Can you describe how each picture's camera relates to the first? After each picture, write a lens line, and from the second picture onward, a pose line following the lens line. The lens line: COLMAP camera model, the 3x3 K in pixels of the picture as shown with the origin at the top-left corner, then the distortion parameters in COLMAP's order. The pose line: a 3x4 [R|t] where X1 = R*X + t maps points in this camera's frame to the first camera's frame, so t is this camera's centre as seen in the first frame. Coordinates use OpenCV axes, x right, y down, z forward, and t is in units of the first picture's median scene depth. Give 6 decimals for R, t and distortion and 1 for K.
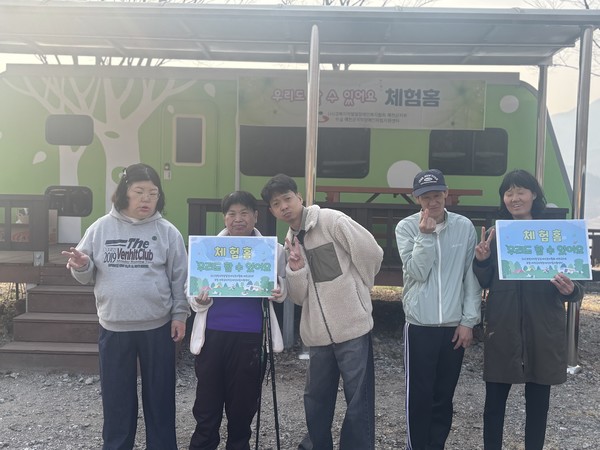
lens RADIAL K [[718.5, 0, 303.0], [0, 718.5, 222.8], [0, 0, 1]] dist [0.101028, 0.000000]
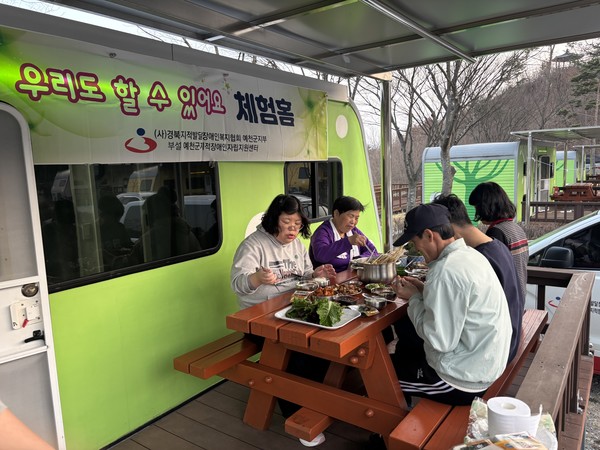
lens RADIAL K [[451.8, 0, 301.1], [0, 451.8, 225.1], [0, 0, 1]] dist [0.006477, 0.001089]
pose [[0.565543, -0.147858, 0.811356, -0.159334], [0.110583, 0.988509, 0.103061, -0.112737], [-0.817271, 0.031437, 0.575395, 0.756785]]
